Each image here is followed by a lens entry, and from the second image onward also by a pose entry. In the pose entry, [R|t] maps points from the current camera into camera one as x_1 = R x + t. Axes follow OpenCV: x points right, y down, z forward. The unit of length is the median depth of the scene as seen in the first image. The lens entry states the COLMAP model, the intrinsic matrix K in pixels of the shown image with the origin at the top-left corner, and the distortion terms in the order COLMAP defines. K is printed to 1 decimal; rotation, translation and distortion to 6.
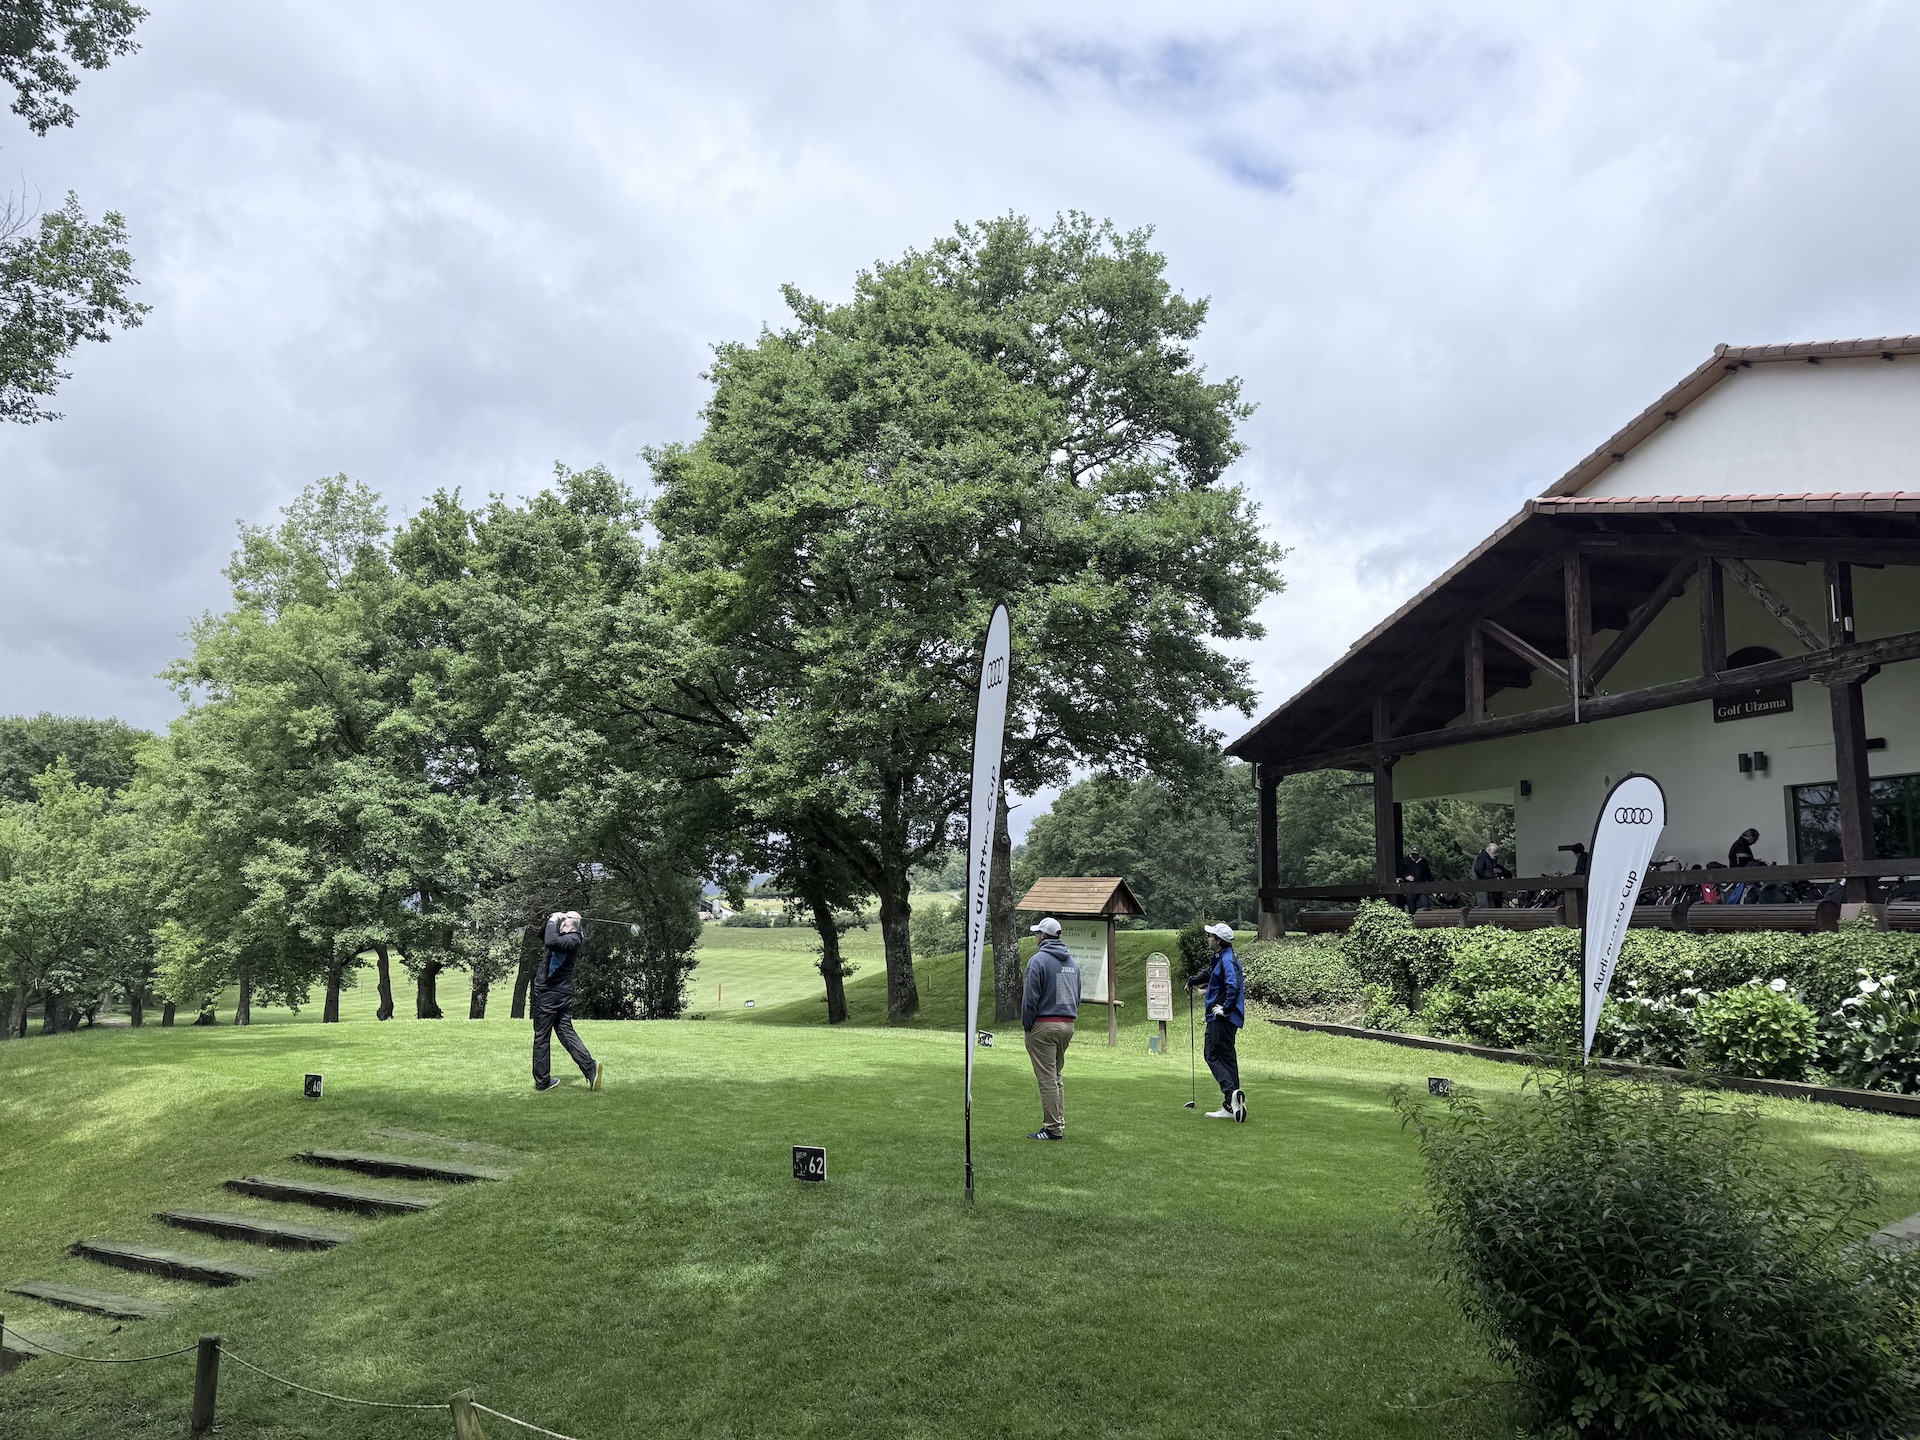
lens RADIAL K [[1336.2, 0, 968.3], [0, 1336.2, 707.4], [0, 0, 1]] dist [0.071007, -0.089970]
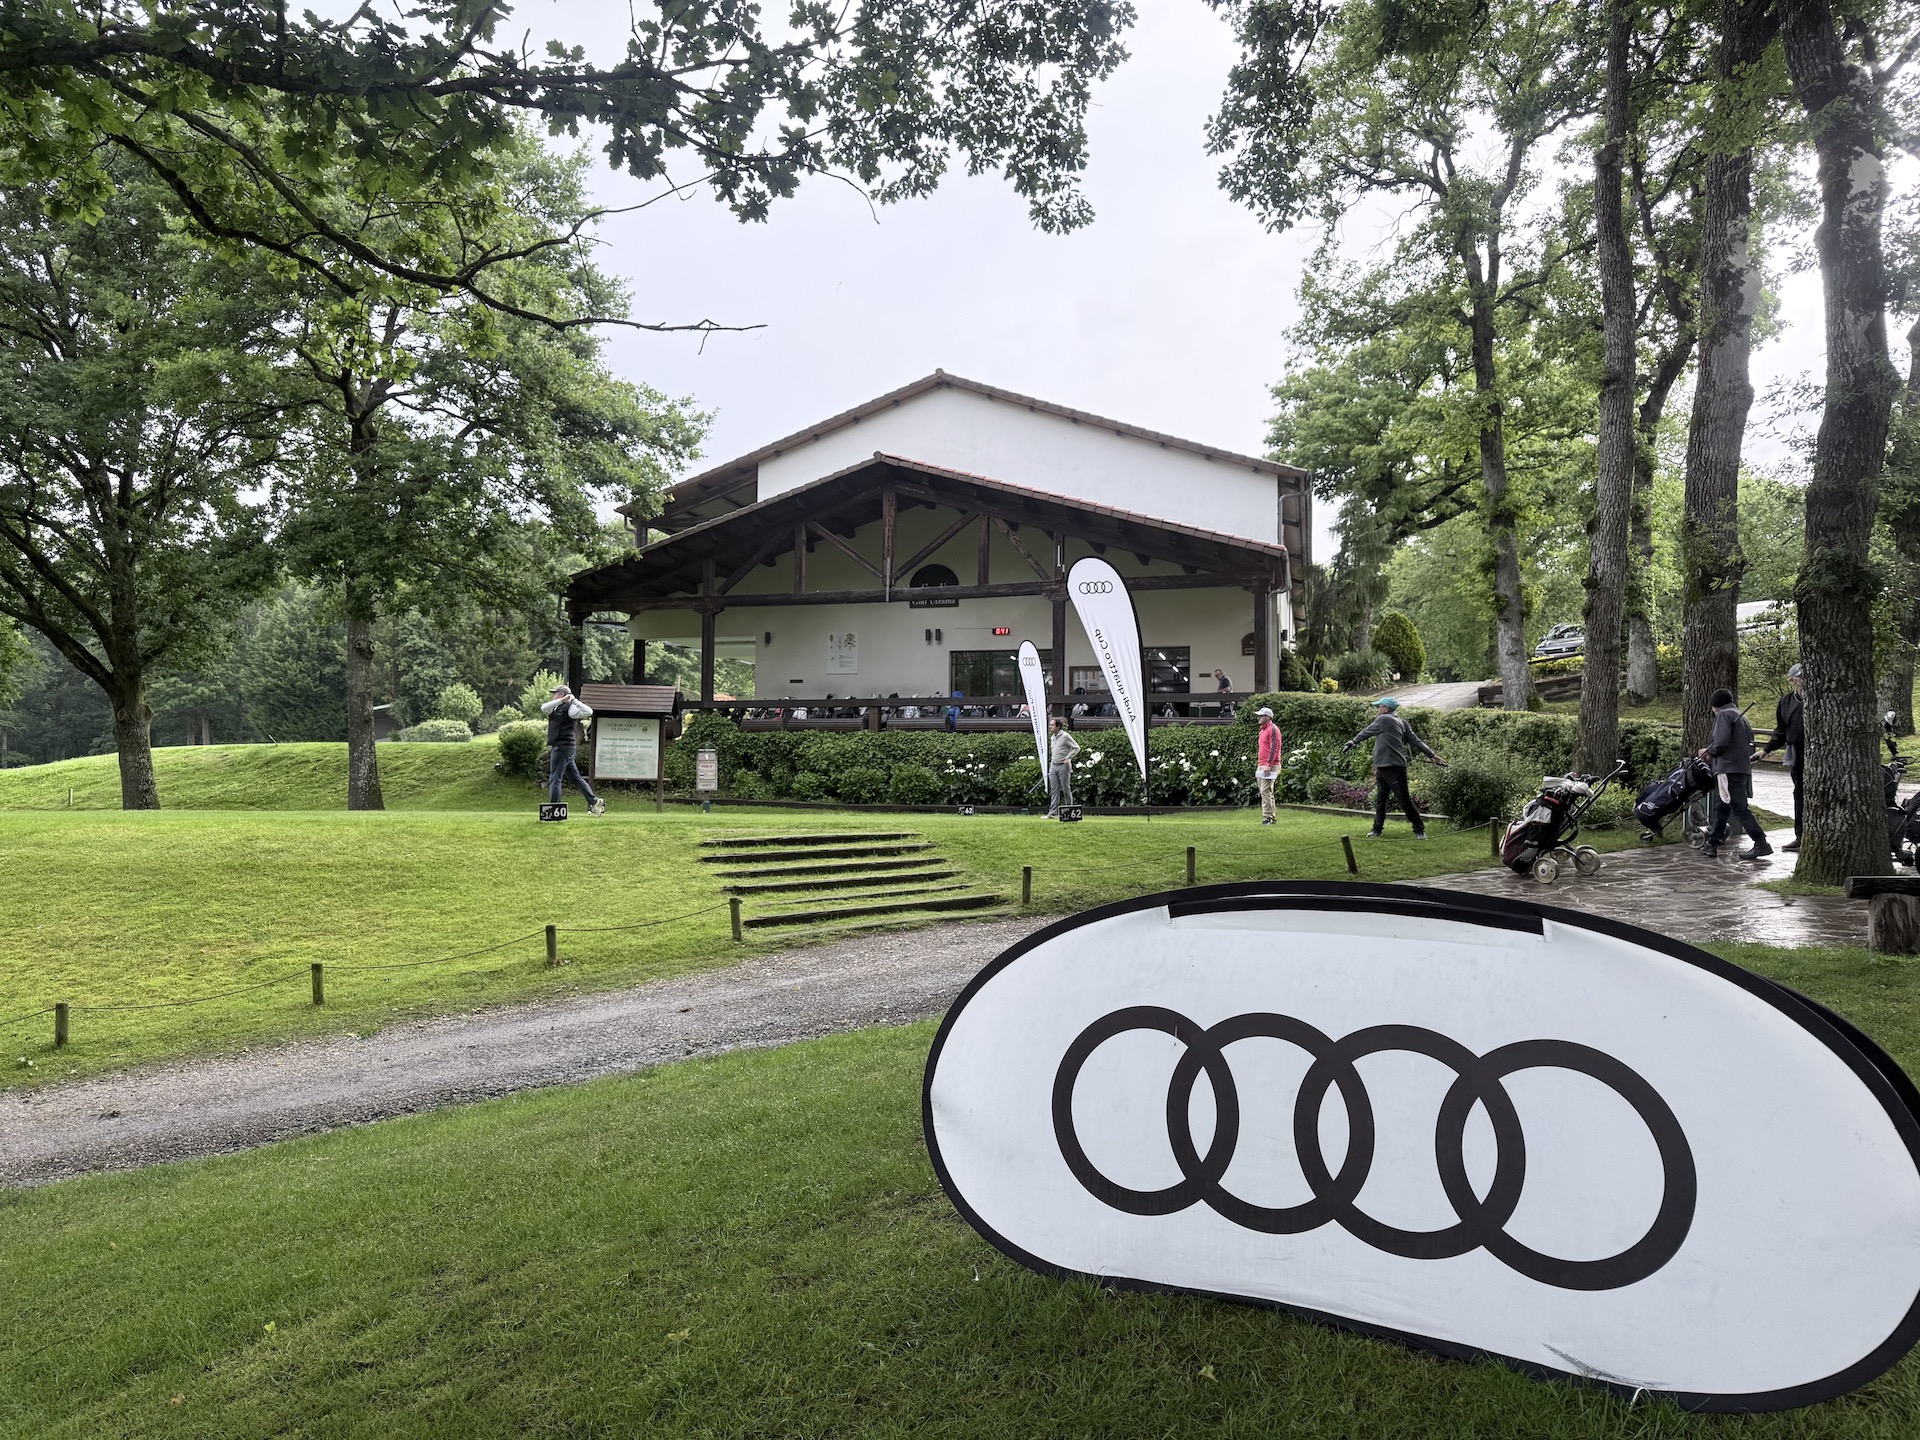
lens RADIAL K [[1336.2, 0, 969.1], [0, 1336.2, 717.8], [0, 0, 1]] dist [0.071007, -0.089970]
pose [[0.616304, 0.031738, 0.786868, -0.633102], [-0.129822, 0.989612, 0.061766, 0.032384], [-0.776734, -0.140219, 0.614022, -0.037177]]
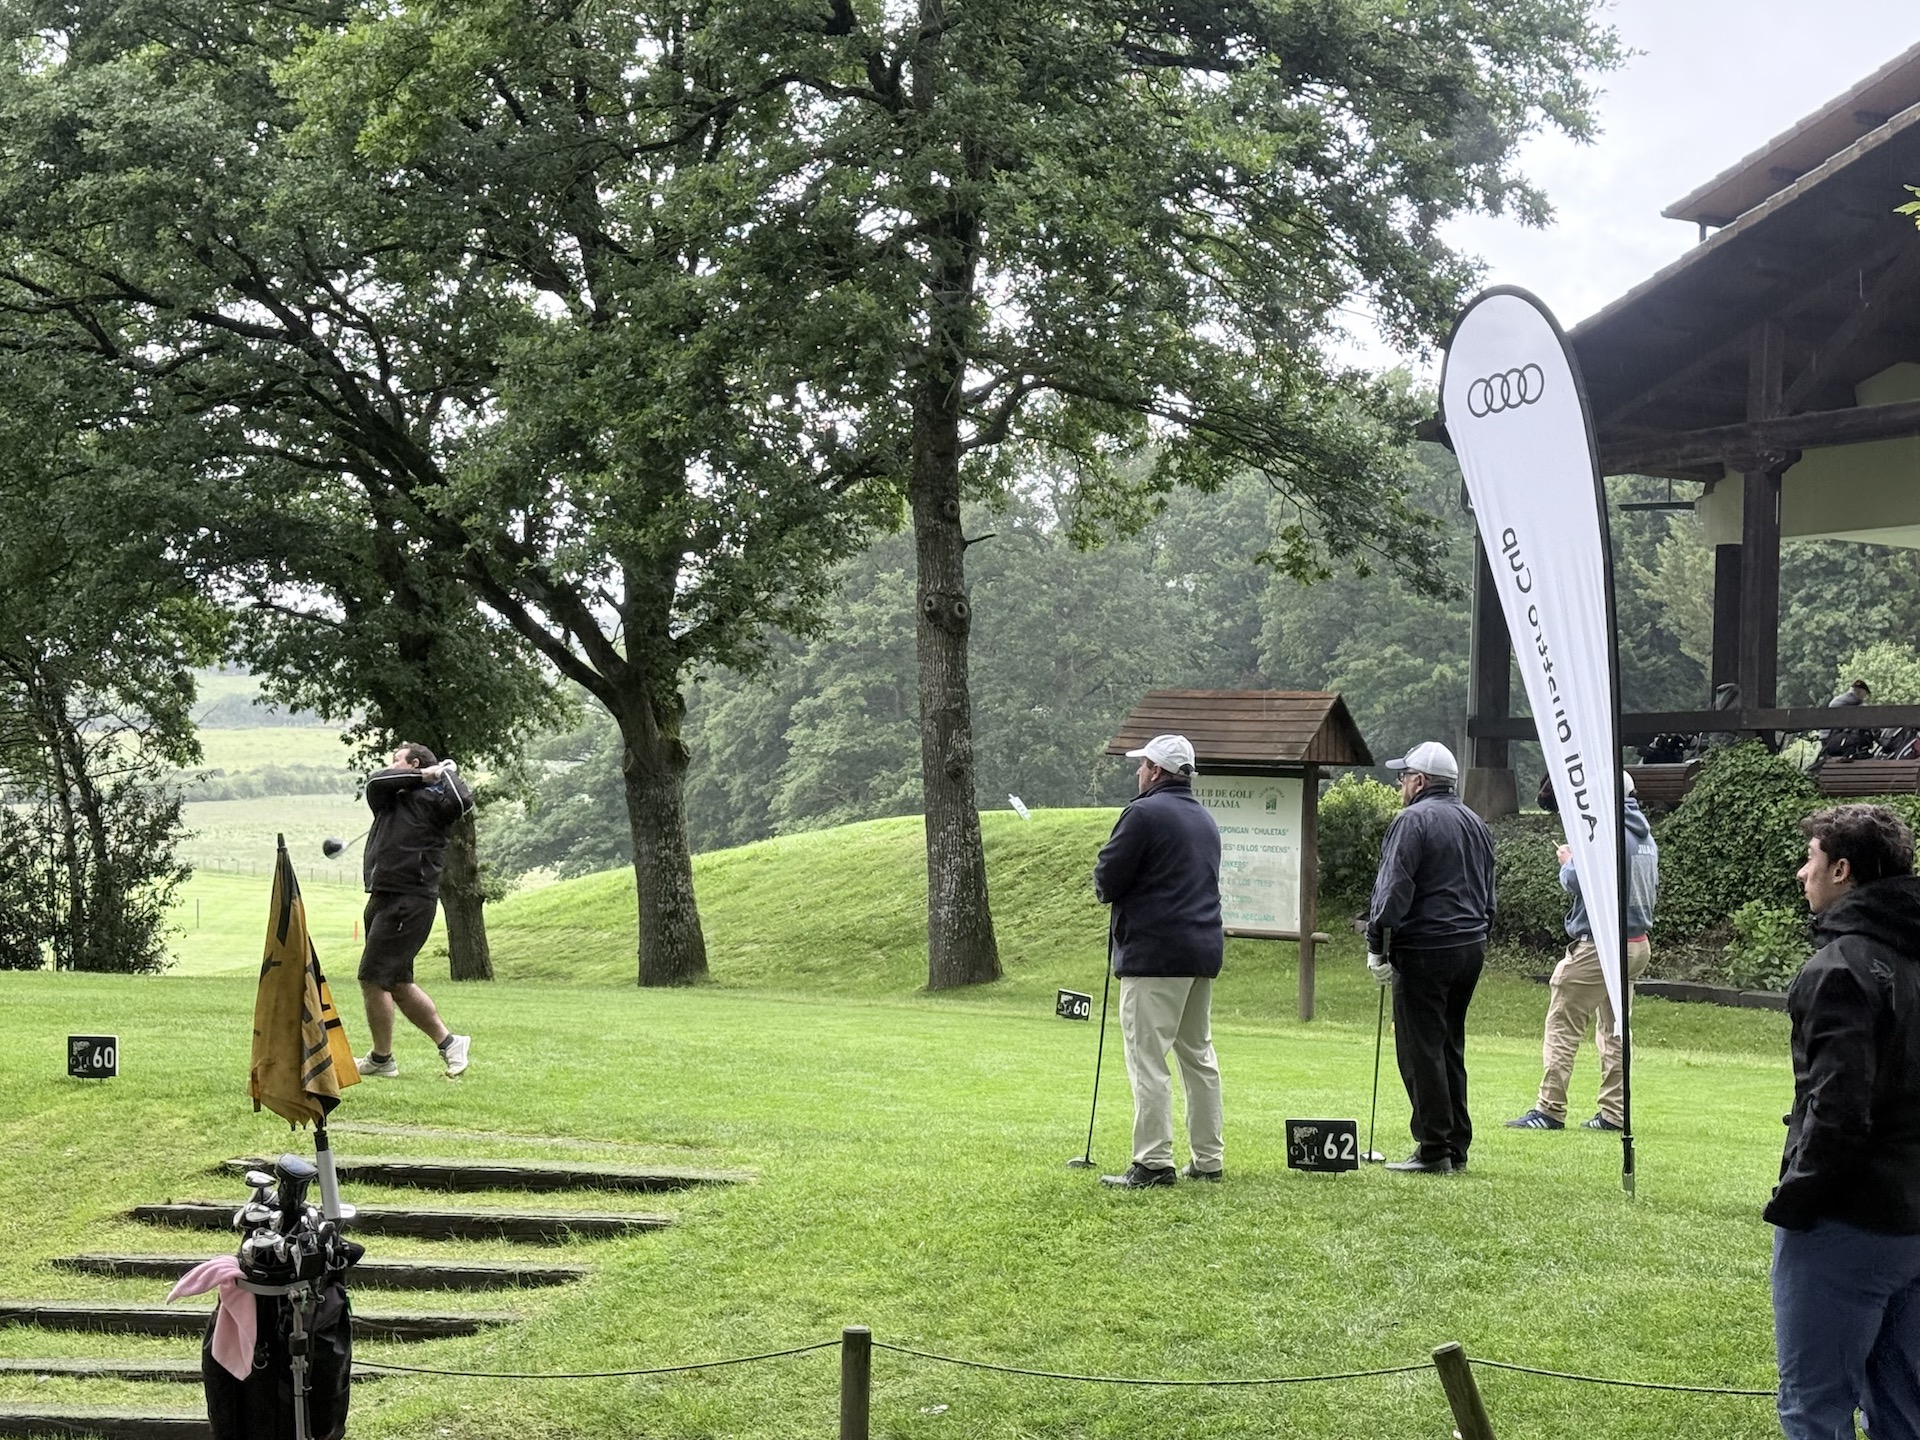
lens RADIAL K [[3198.0, 0, 932.1], [0, 3198.0, 681.1], [0, 0, 1]] dist [0.143785, 0.000000]
pose [[0.987623, 0.016410, 0.155987, -0.187506], [-0.035212, 0.992324, 0.118549, -0.011077], [-0.152844, -0.122575, 0.980619, -0.128343]]
